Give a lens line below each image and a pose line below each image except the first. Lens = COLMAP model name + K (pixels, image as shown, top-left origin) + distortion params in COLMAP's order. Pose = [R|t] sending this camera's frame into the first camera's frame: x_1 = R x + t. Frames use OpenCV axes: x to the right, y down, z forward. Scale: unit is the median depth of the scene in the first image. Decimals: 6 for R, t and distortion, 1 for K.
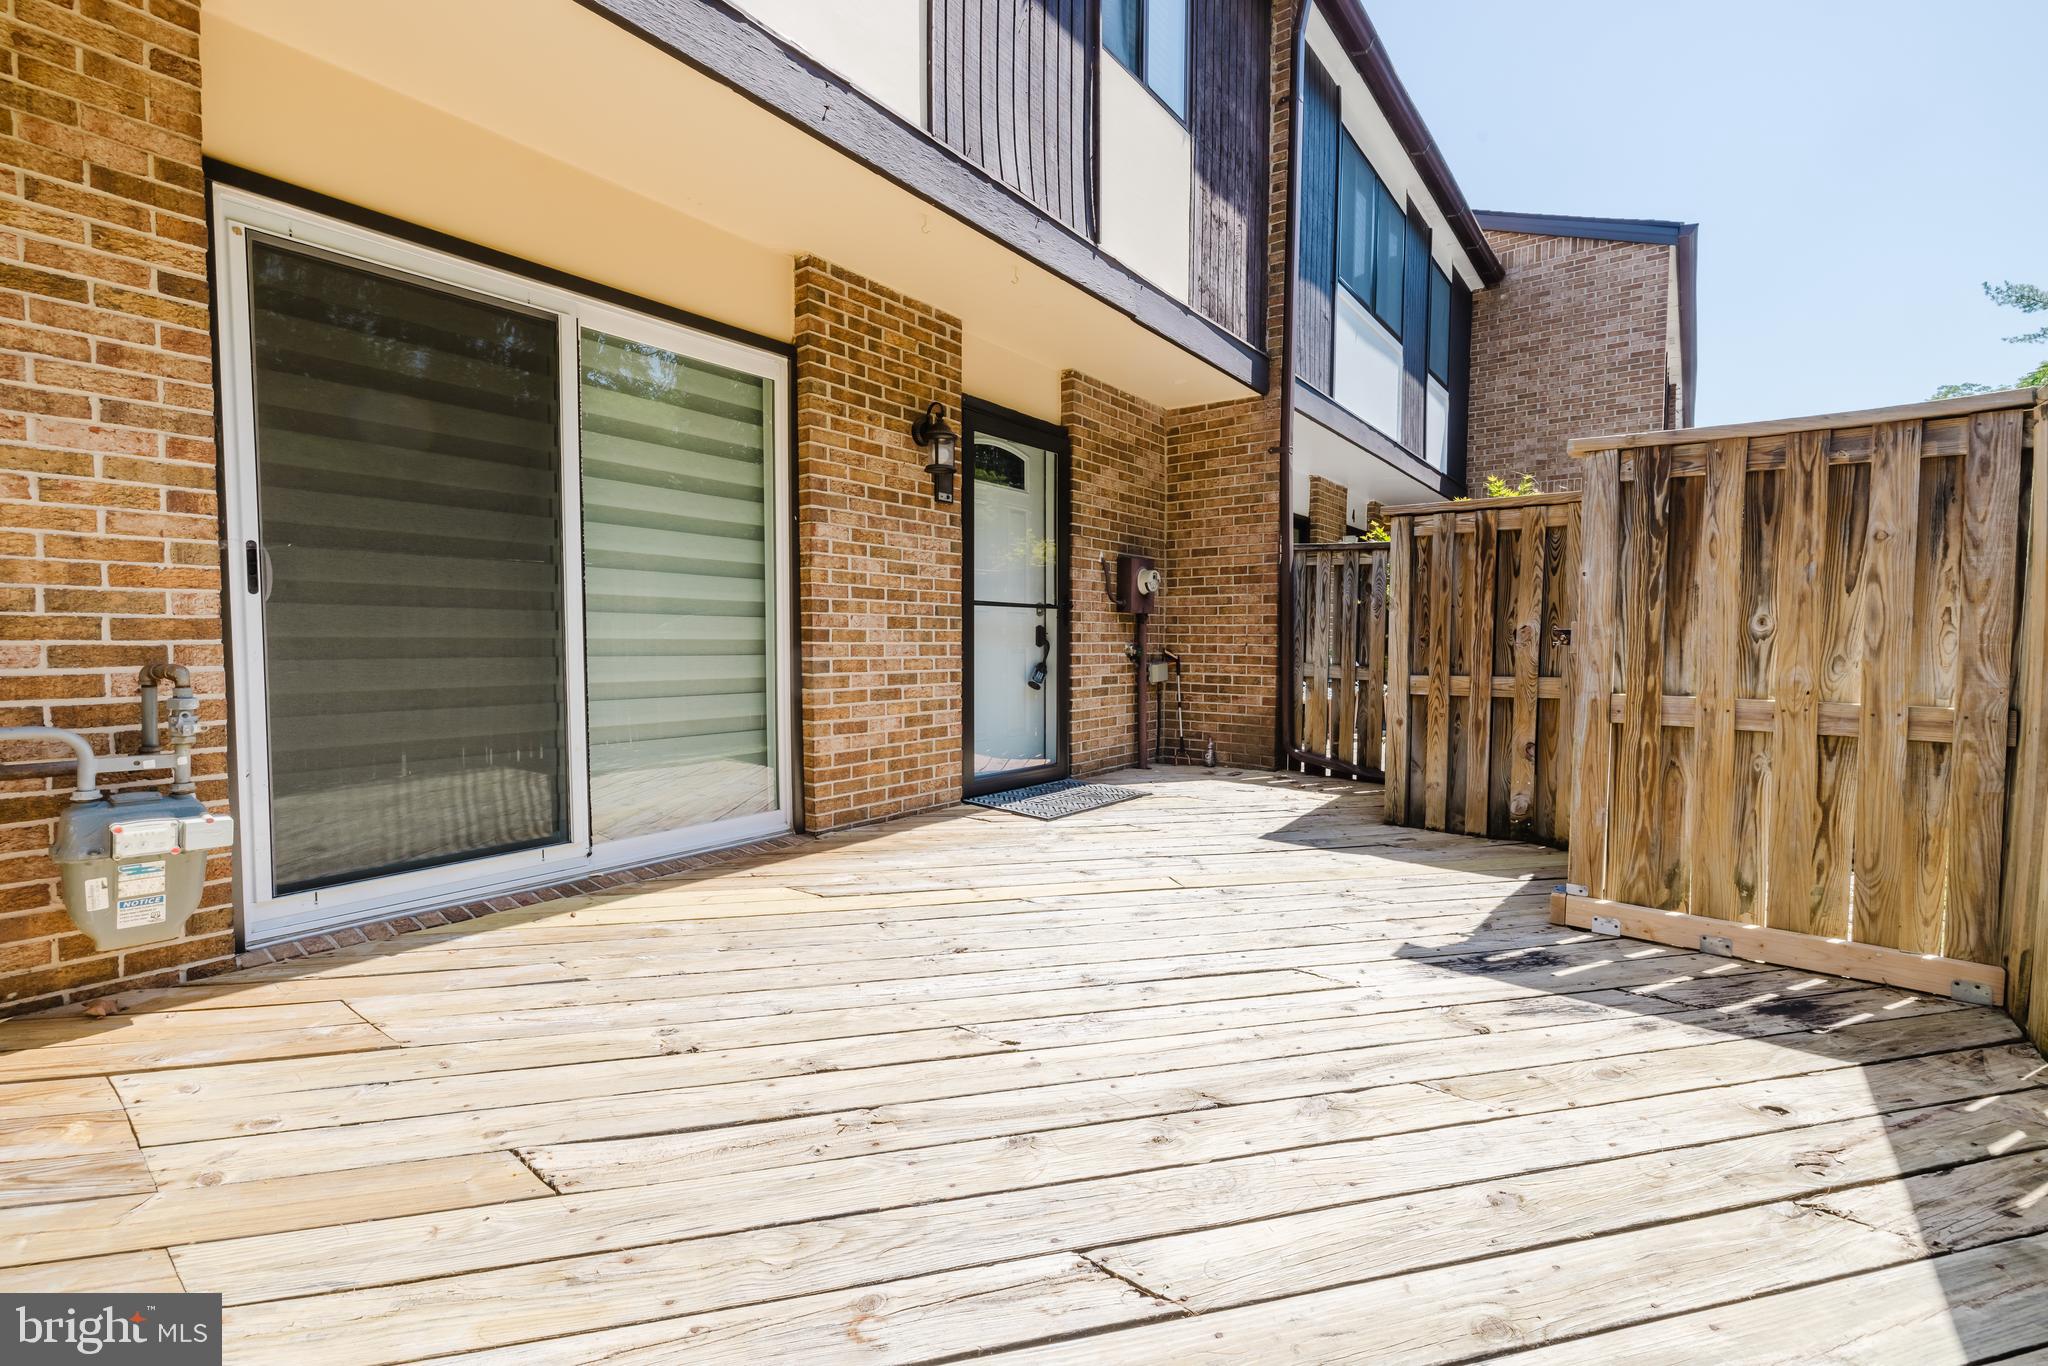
lens RADIAL K [[850.6, 0, 1027.9], [0, 850.6, 675.1], [0, 0, 1]] dist [-0.000266, -0.000361]
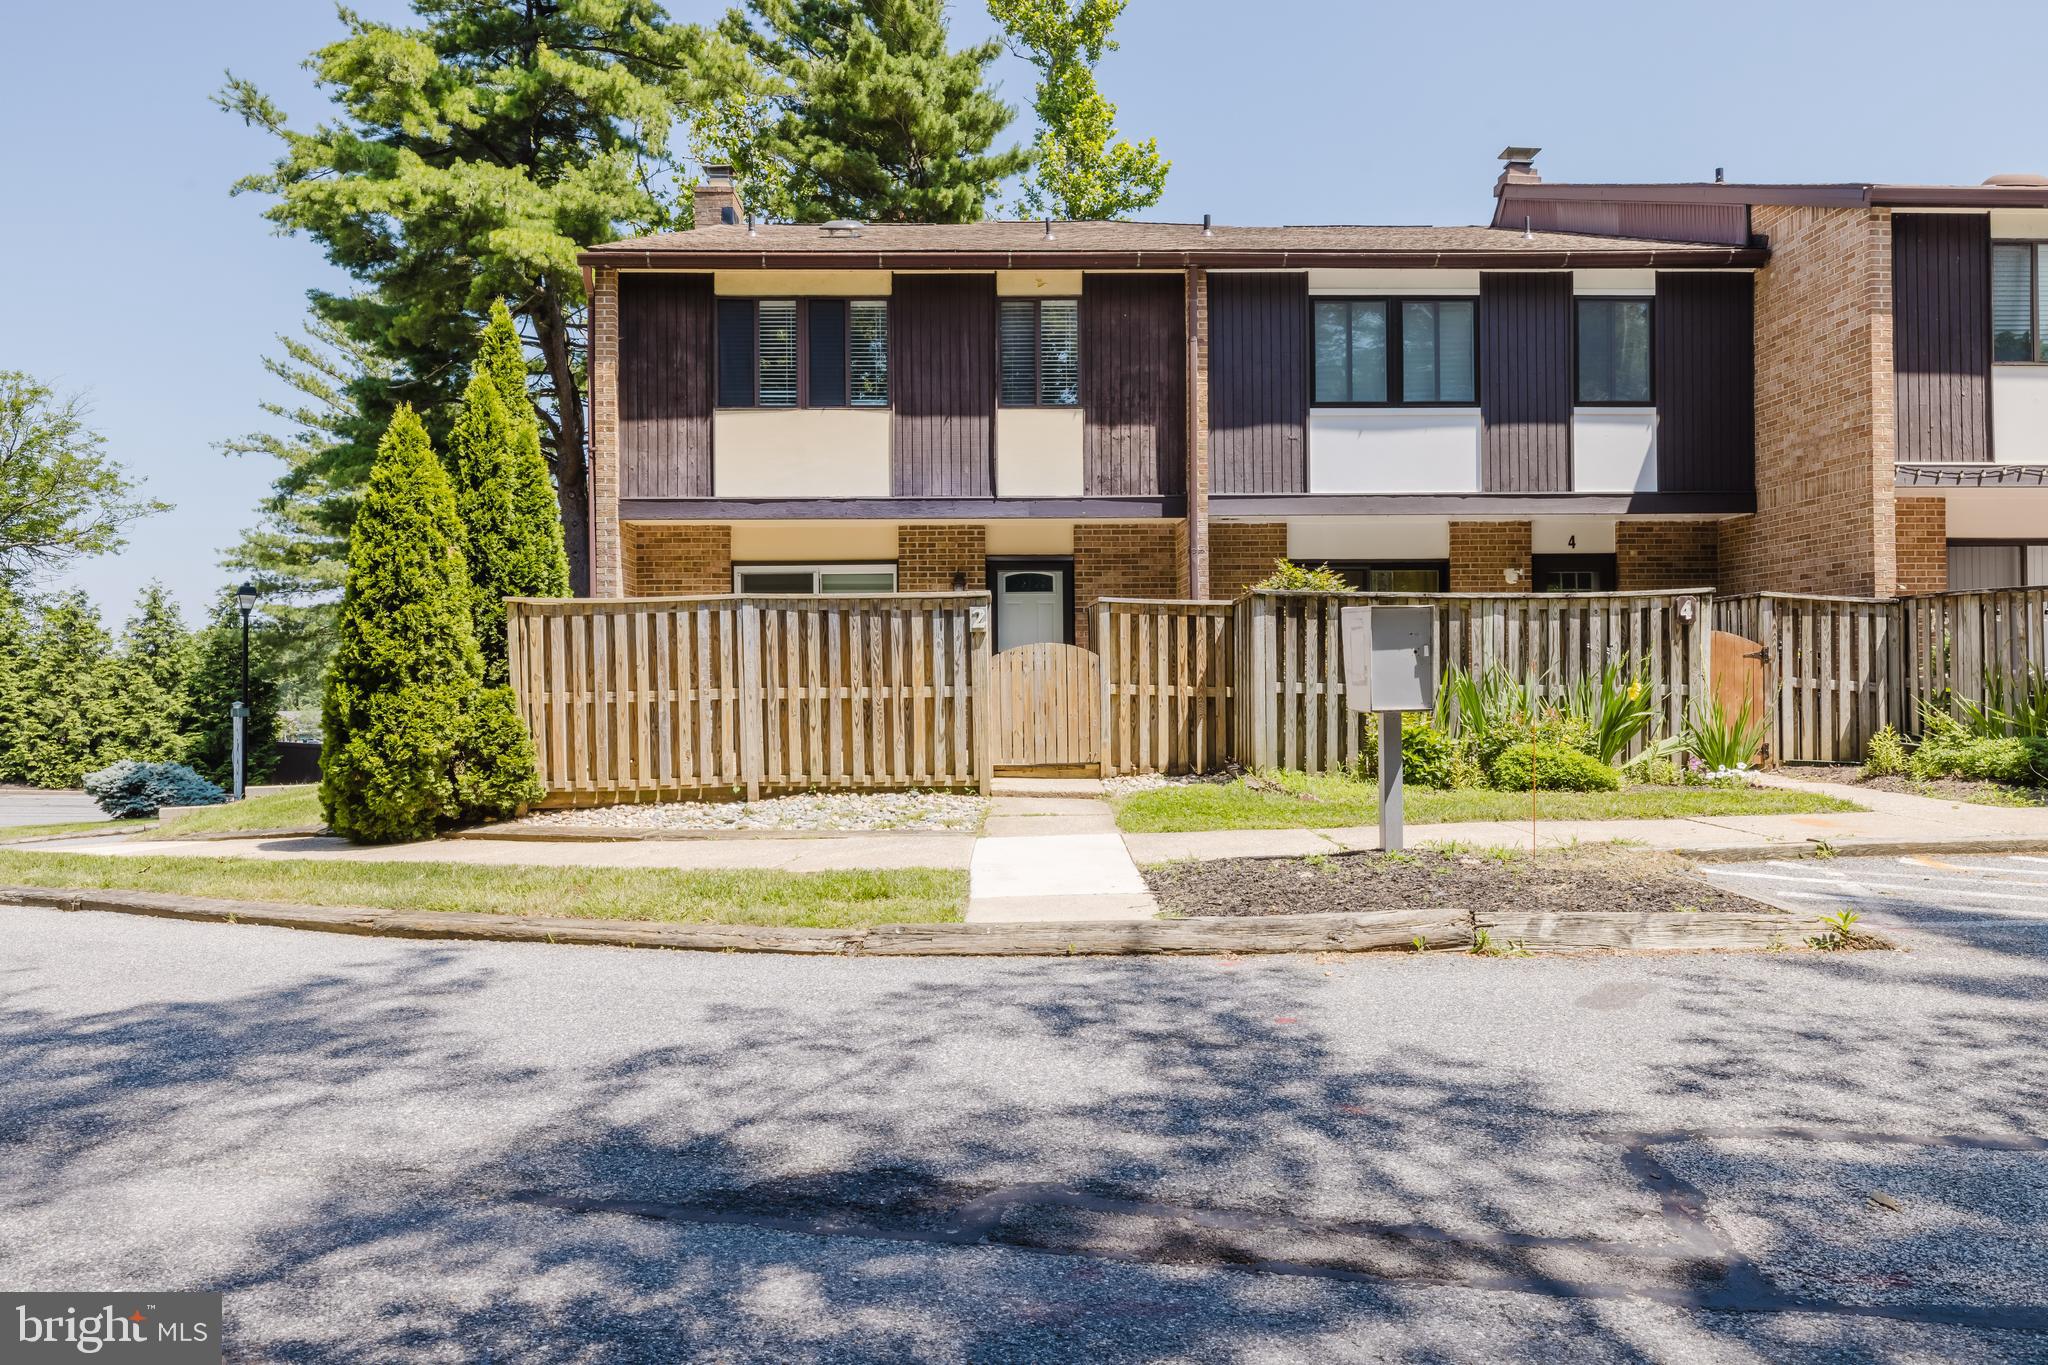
lens RADIAL K [[1432.8, 0, 1024.0], [0, 1432.8, 682.5], [0, 0, 1]] dist [0.058337, 0.000020]
pose [[0.652802, -0.014611, -0.757388, 2.321458], [-0.022525, 0.998997, -0.038687, 0.108234], [0.757194, 0.042315, 0.651818, -1.098935]]
